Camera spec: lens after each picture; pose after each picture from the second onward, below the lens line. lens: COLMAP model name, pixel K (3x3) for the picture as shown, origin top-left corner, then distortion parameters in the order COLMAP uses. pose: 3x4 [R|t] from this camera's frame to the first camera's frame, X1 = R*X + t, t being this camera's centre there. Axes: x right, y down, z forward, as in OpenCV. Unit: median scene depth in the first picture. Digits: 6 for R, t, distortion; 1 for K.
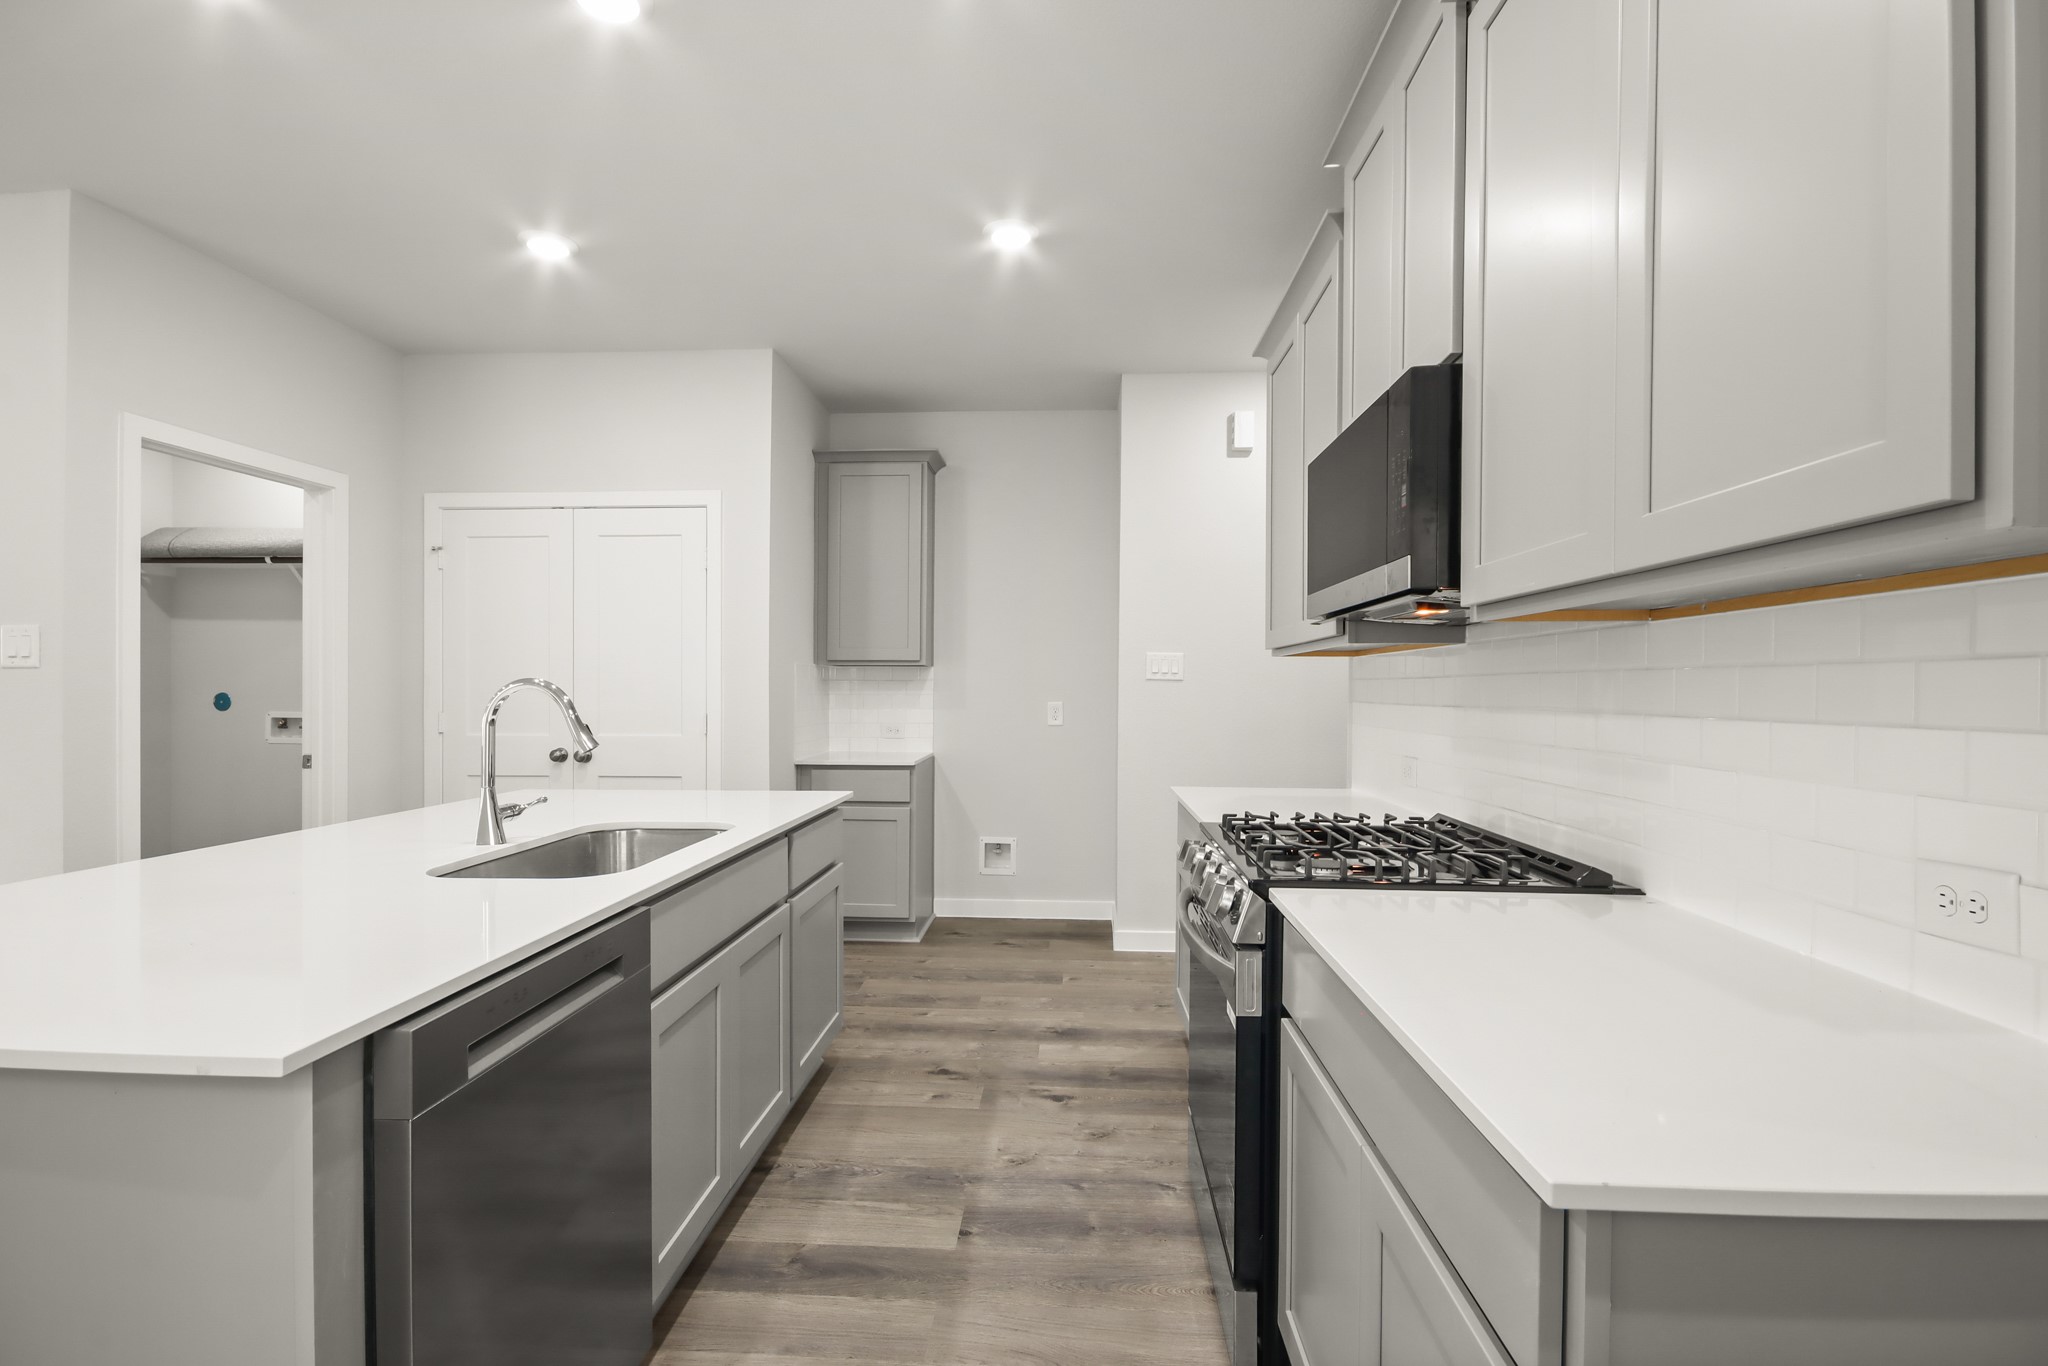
lens RADIAL K [[949.4, 0, 1024.0], [0, 949.4, 683.0], [0, 0, 1]] dist [0.003202, 0.000086]
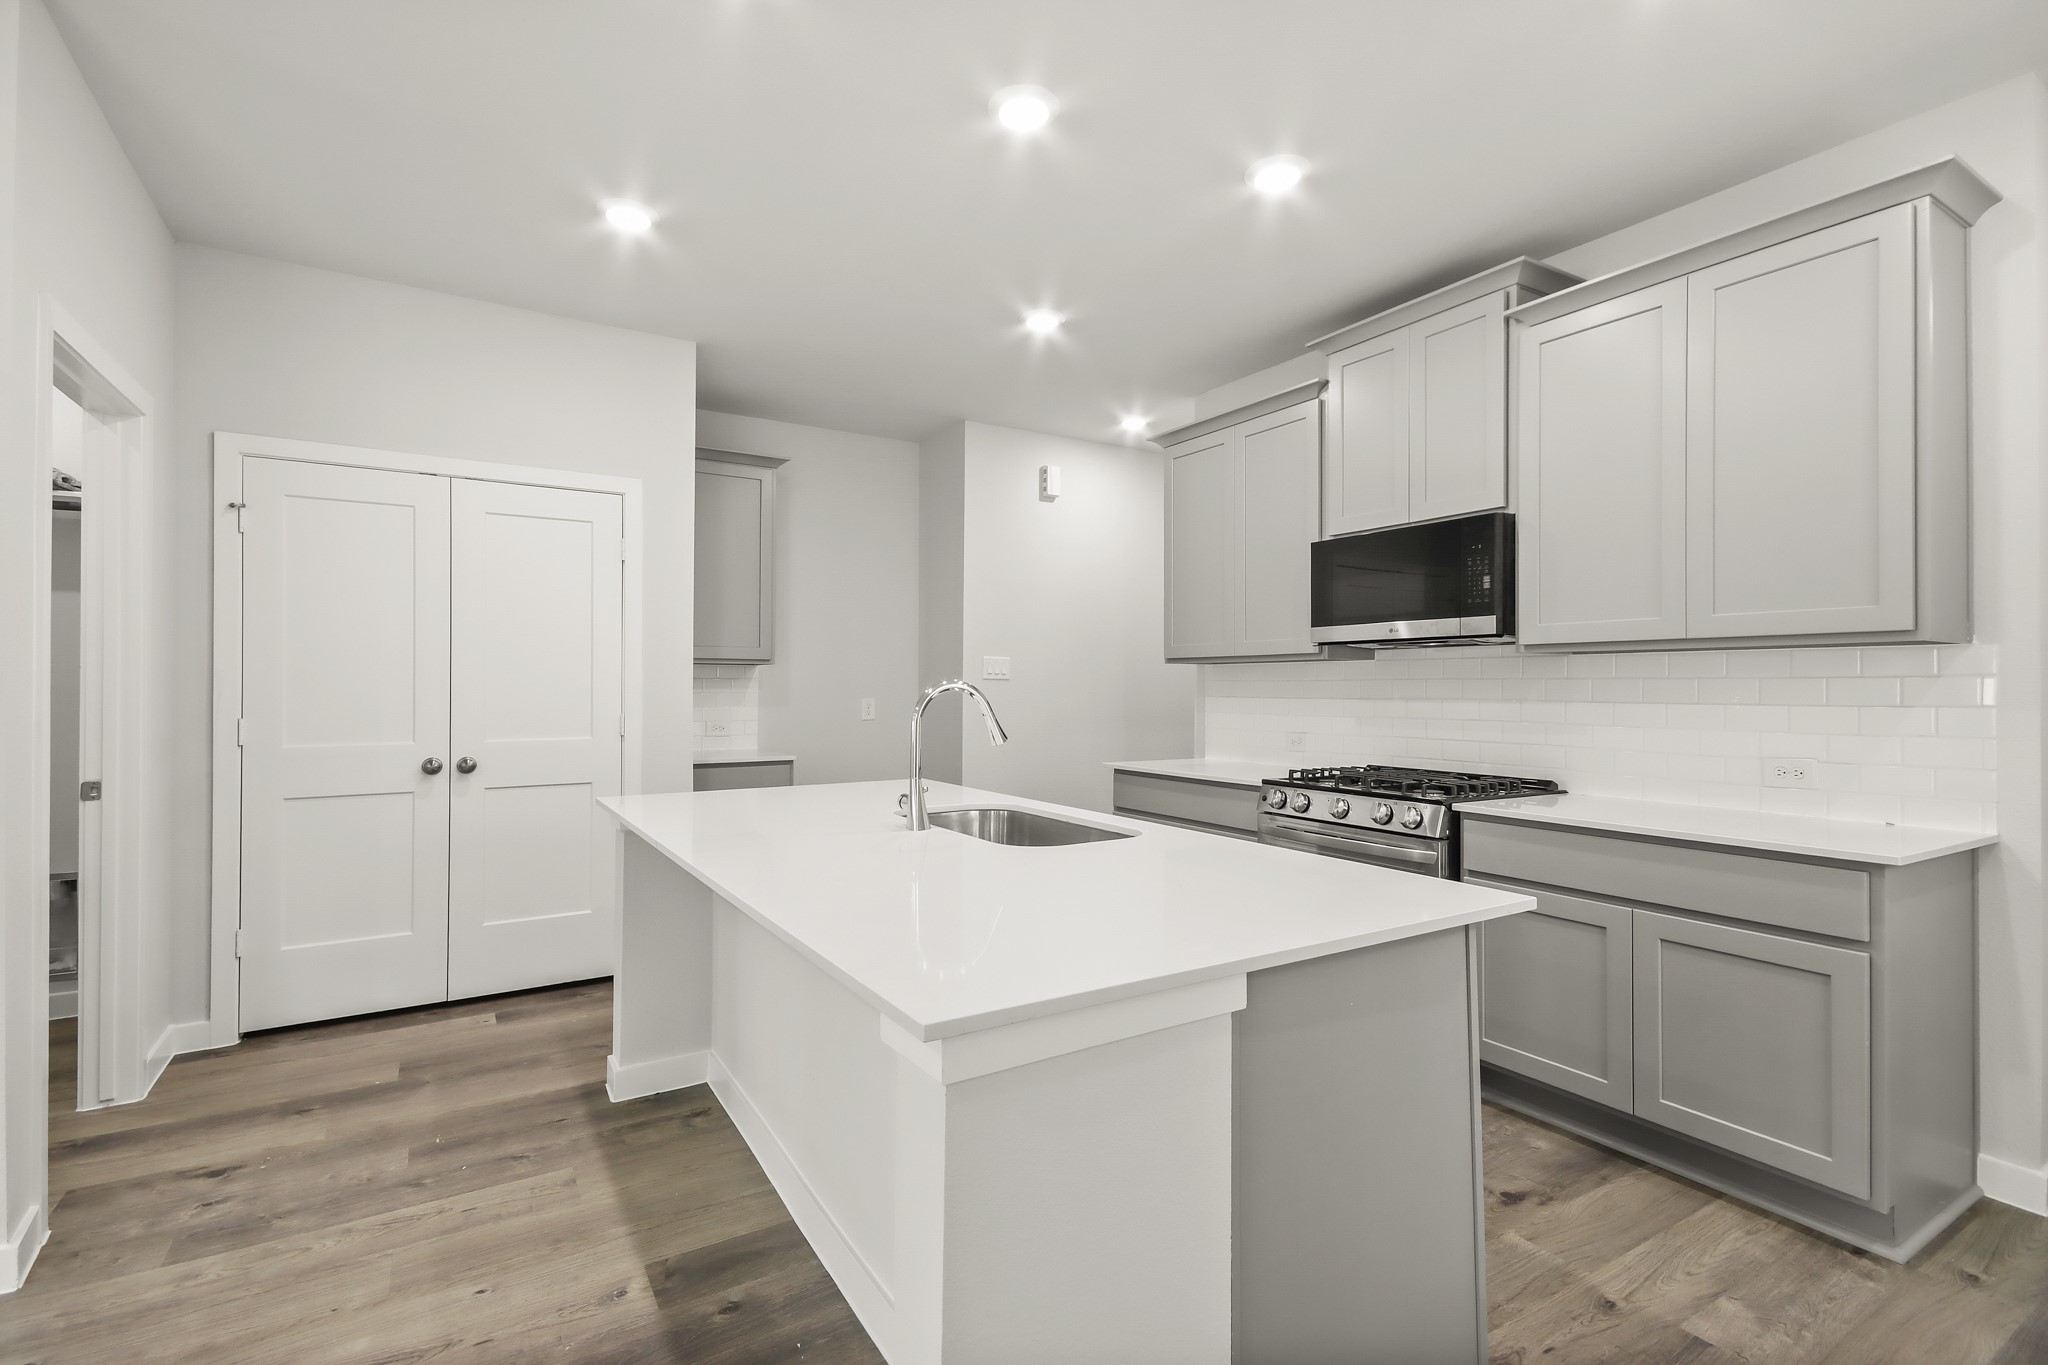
lens RADIAL K [[933.2, 0, 1017.8], [0, 933.2, 677.4], [0, 0, 1]] dist [0.003411, 0.000217]
pose [[0.820565, 0.005375, 0.571527, -0.529654], [-0.004517, 0.999986, -0.002920, -0.002661], [-0.571535, -0.000186, 0.820578, 0.013059]]
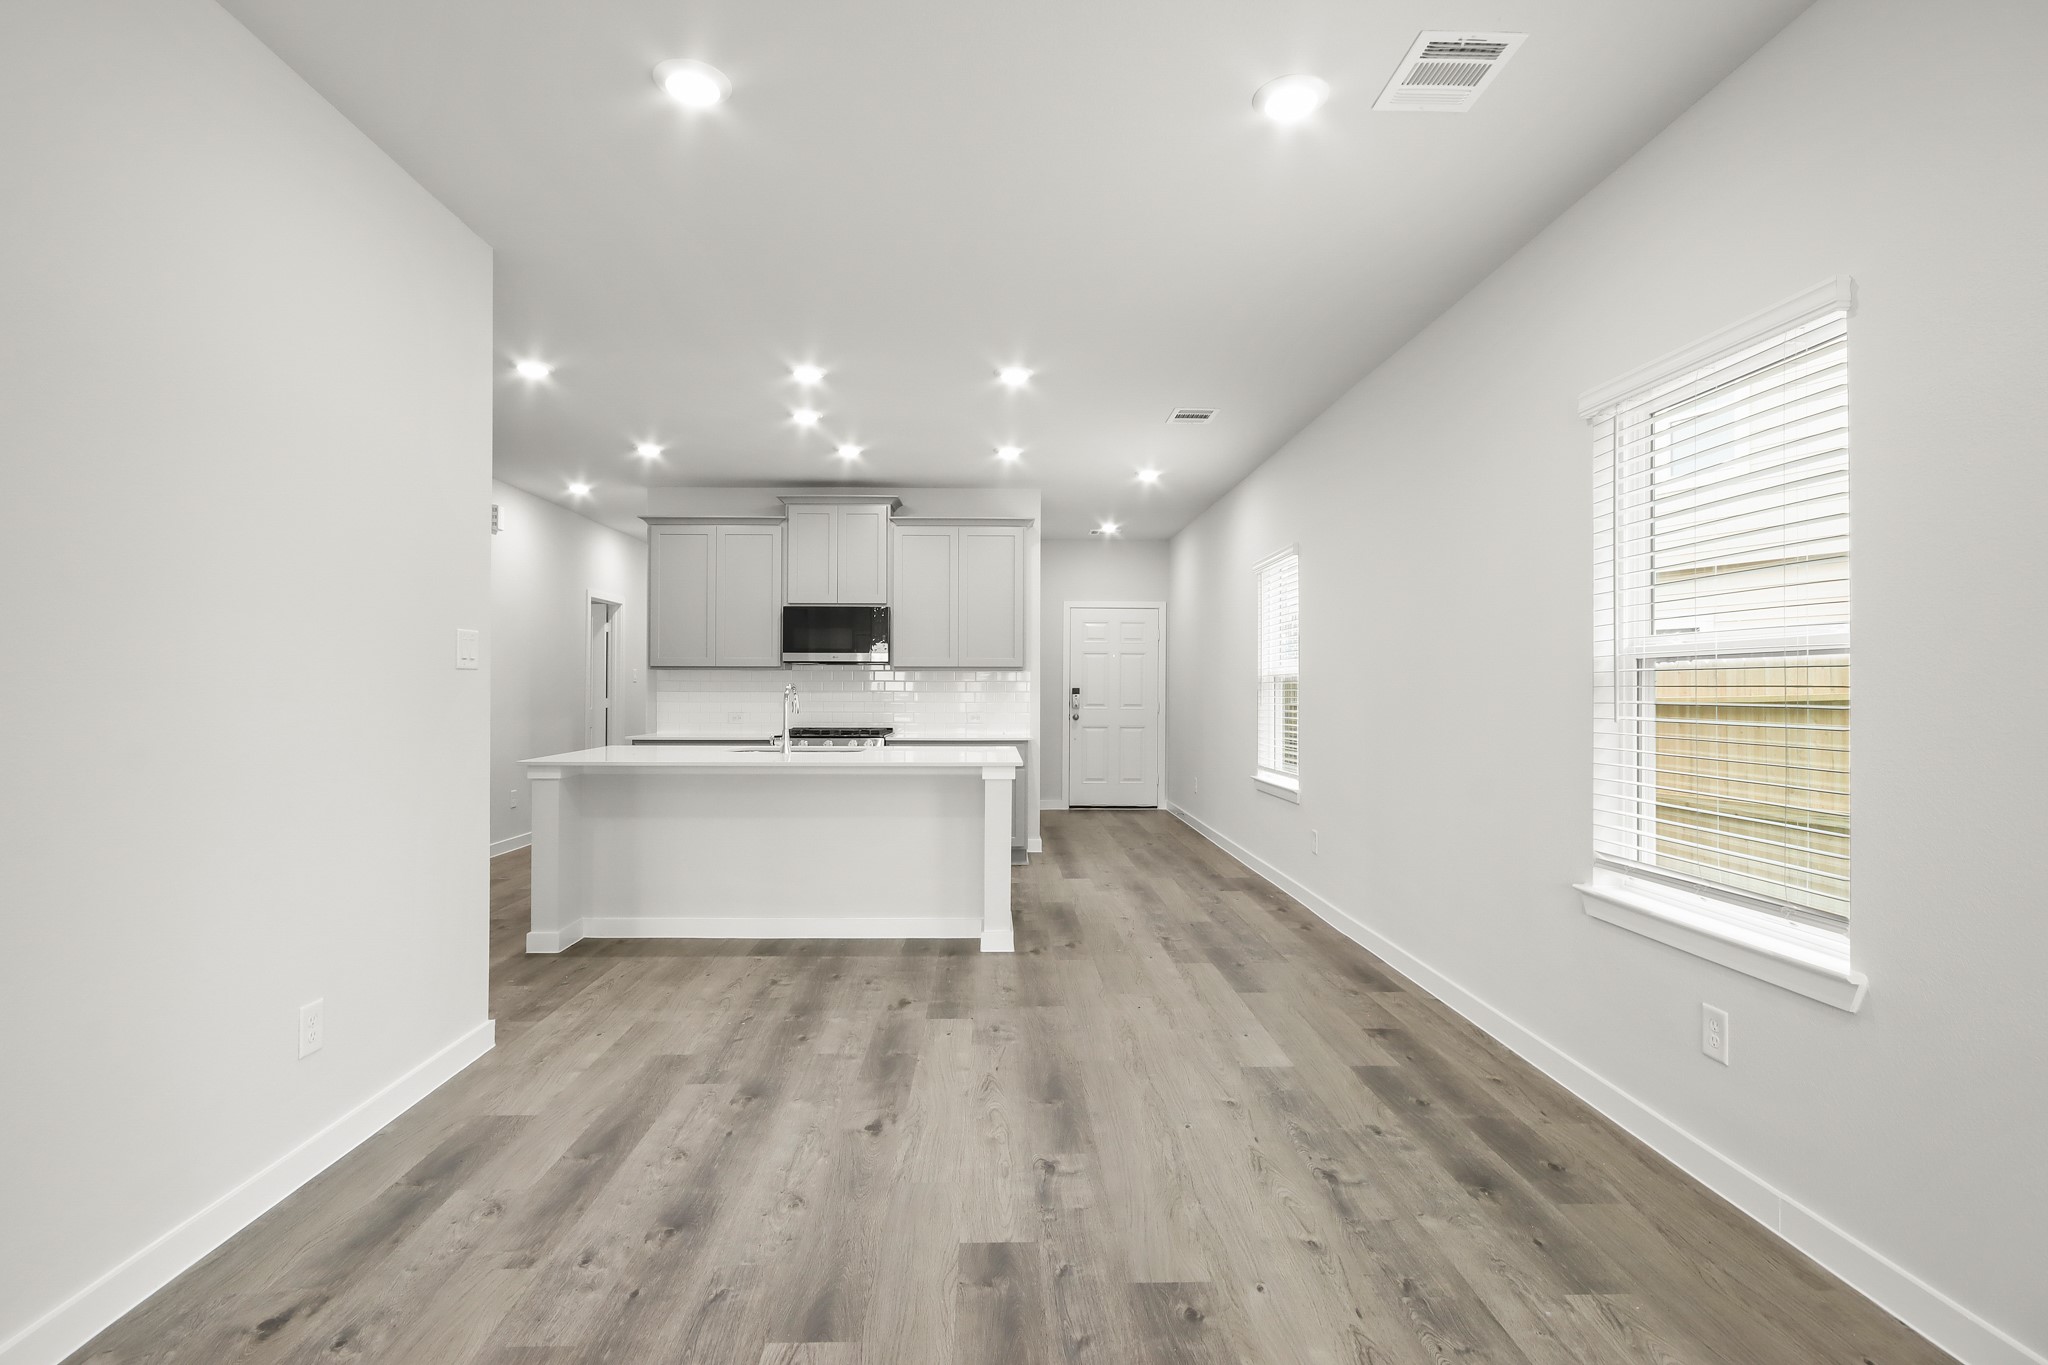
lens RADIAL K [[949.4, 0, 1024.0], [0, 949.4, 682.5], [0, 0, 1]] dist [0.003202, 0.000086]
pose [[-0.093024, 0.004707, 0.995653, -1.440107], [-0.011784, 0.999914, -0.005828, 0.001265], [-0.995594, -0.012275, -0.092961, 0.300925]]
